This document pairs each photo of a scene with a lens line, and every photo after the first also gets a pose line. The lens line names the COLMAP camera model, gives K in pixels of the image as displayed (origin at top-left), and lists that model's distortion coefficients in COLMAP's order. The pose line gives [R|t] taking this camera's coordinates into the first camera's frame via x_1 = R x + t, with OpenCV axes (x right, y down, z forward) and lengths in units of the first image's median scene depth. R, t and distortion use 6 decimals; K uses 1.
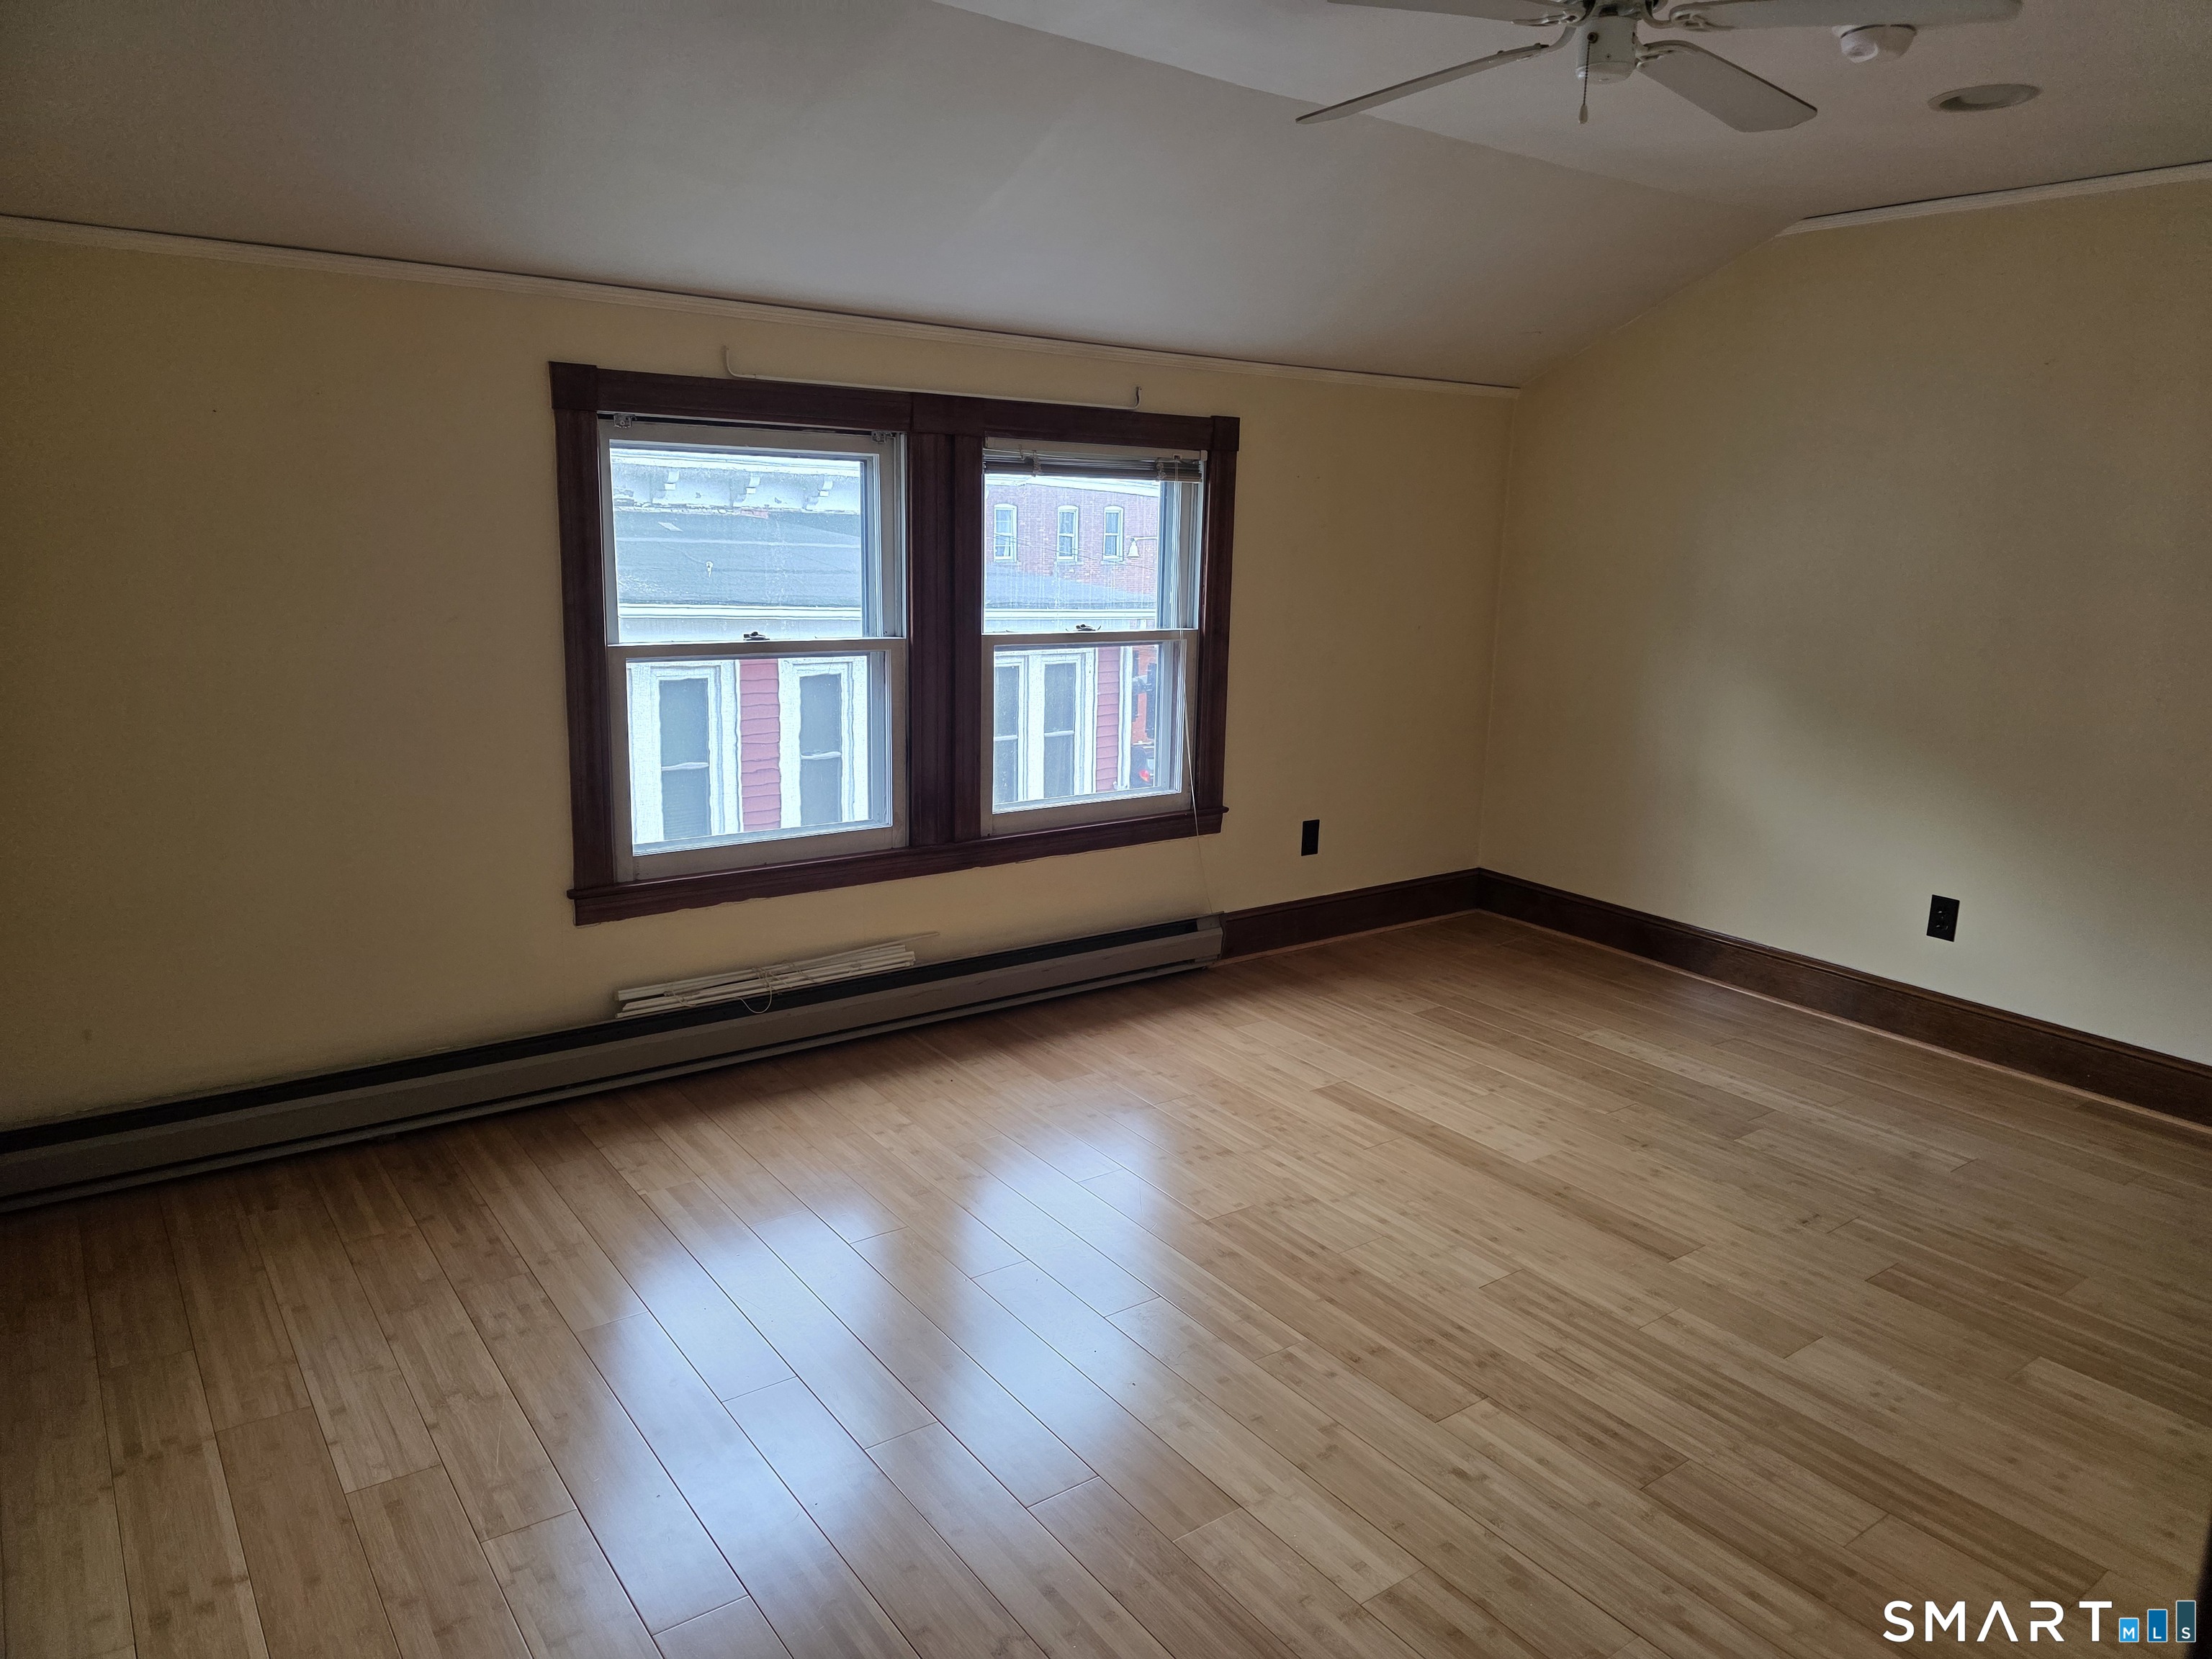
lens RADIAL K [[1506.0, 0, 1099.1], [0, 1506.0, 803.2], [0, 0, 1]] dist [0.076243, -0.072585]
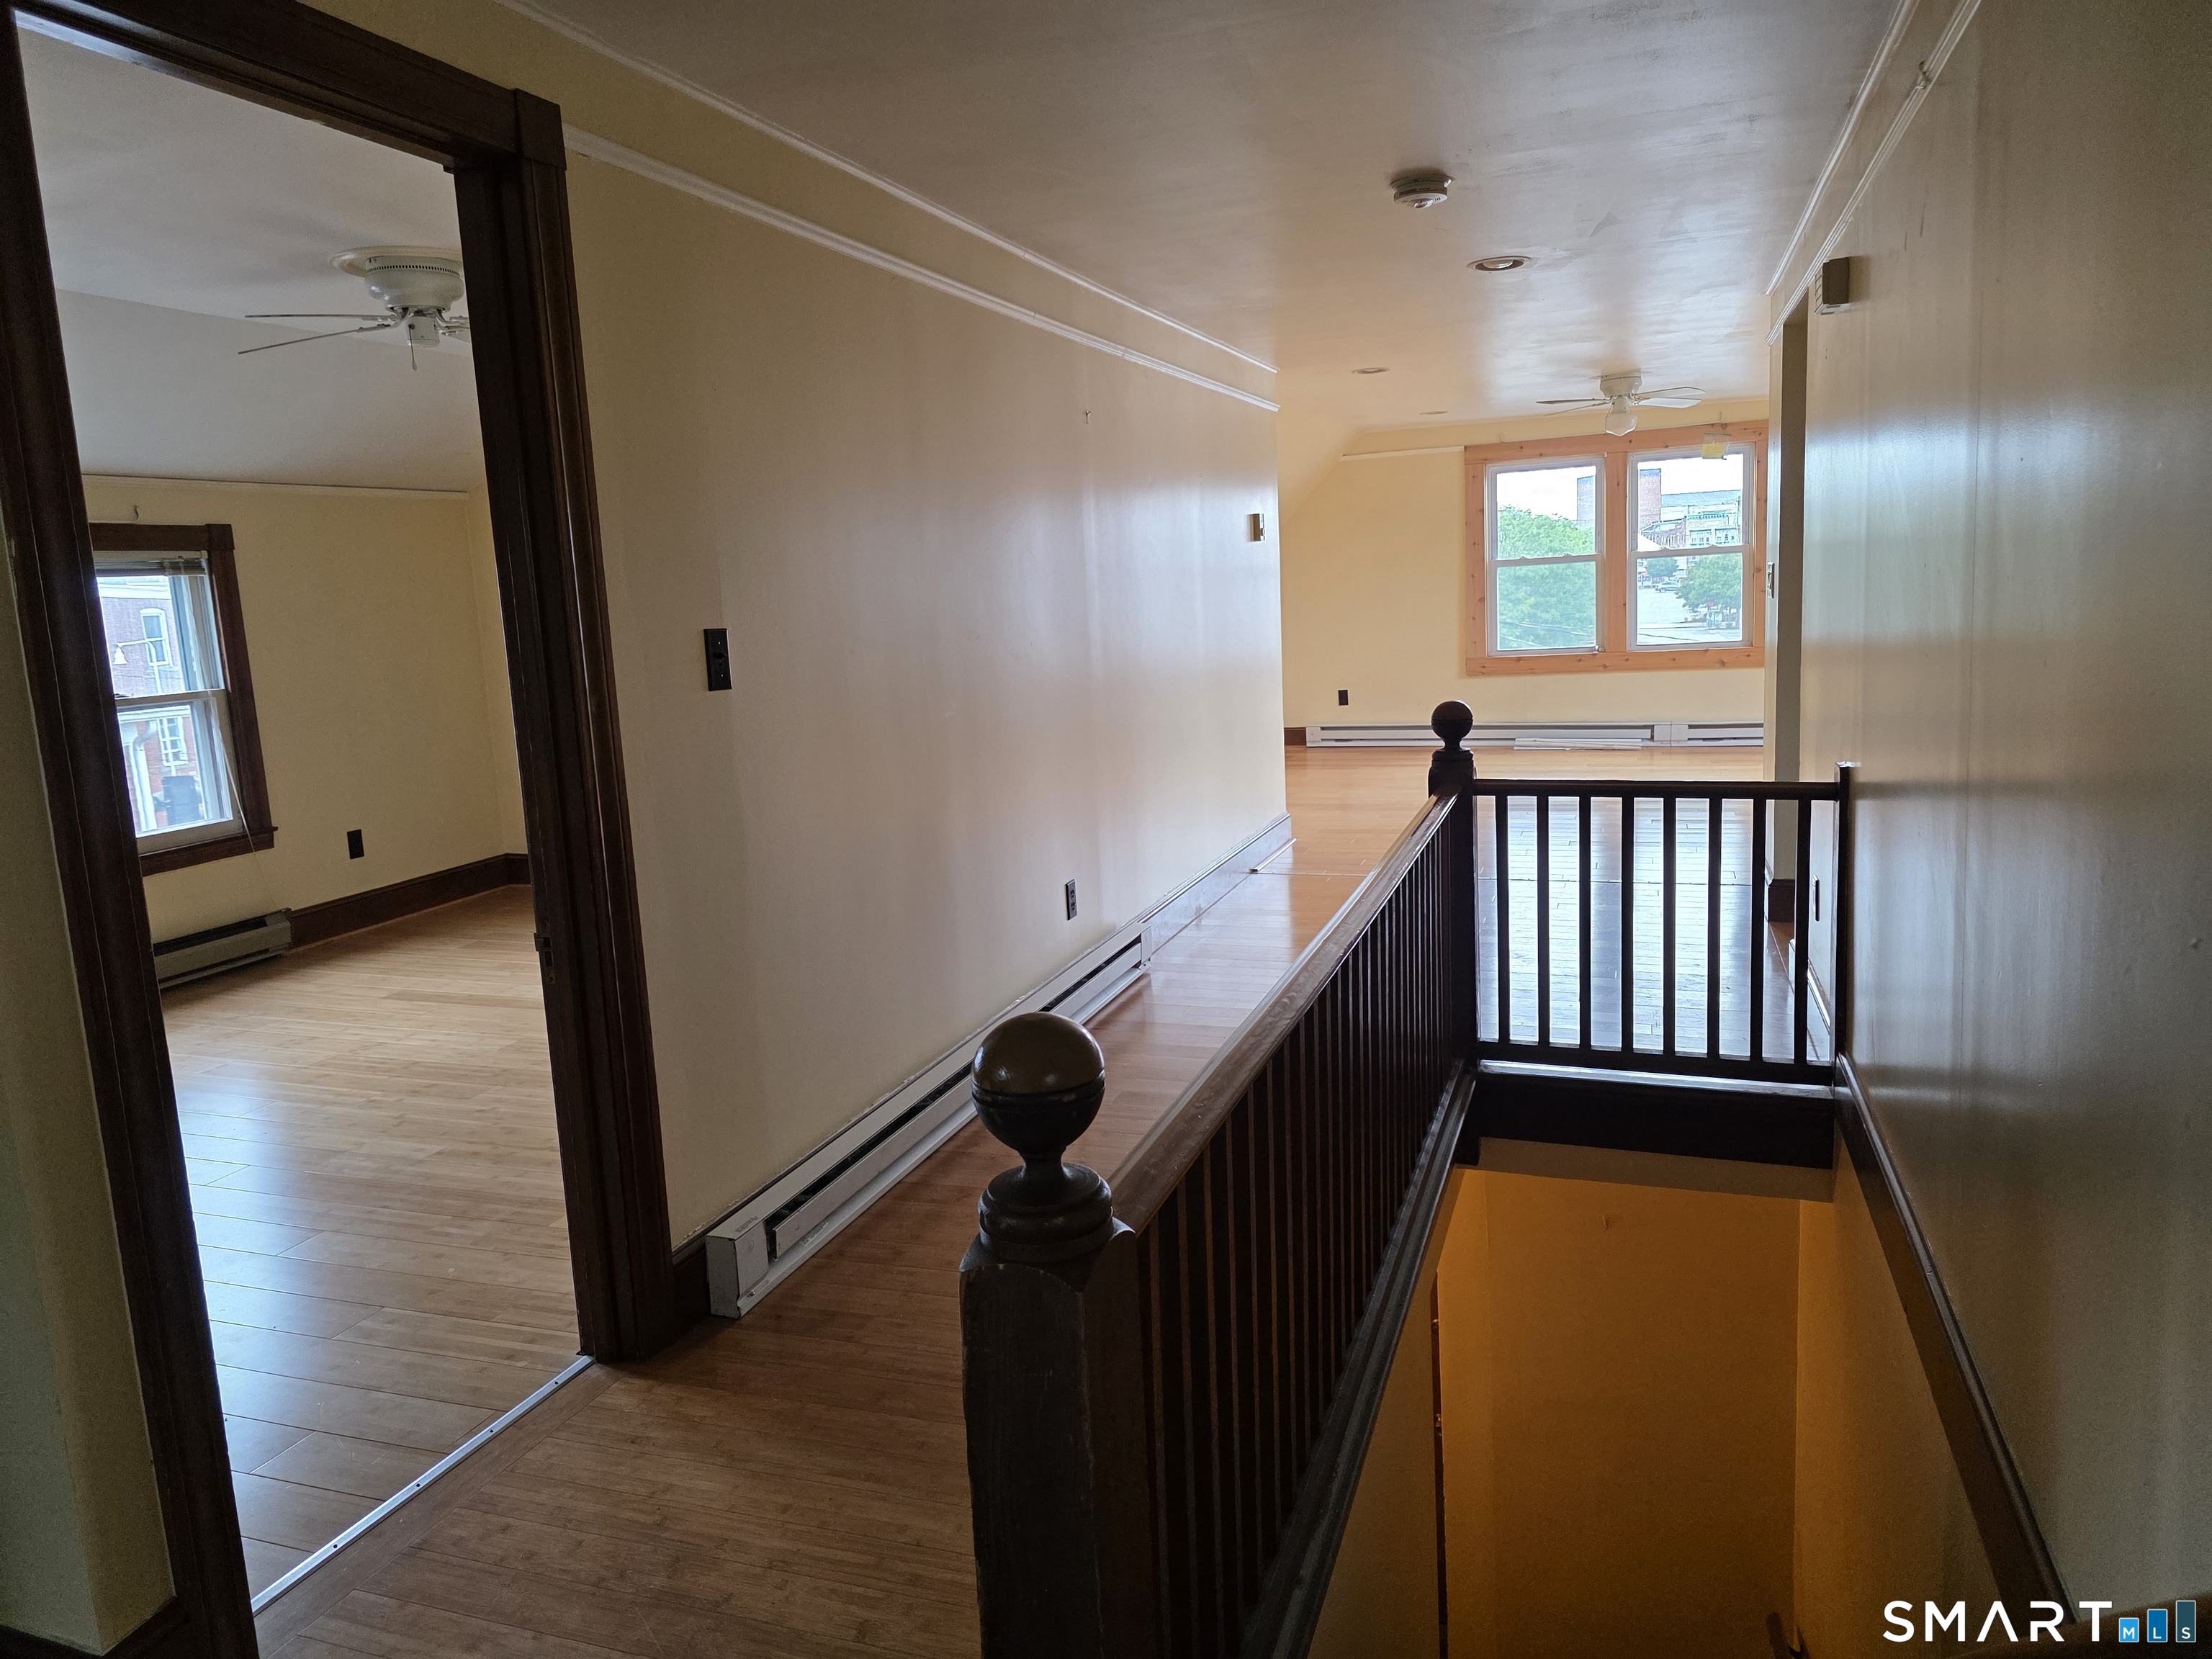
lens RADIAL K [[1506.0, 0, 1099.1], [0, 1506.0, 803.2], [0, 0, 1]] dist [0.076243, -0.072585]
pose [[0.825172, -0.150164, 0.544557, -0.047242], [0.175554, 0.984455, 0.005449, 0.111152], [-0.536910, 0.091103, 0.838706, -0.512060]]
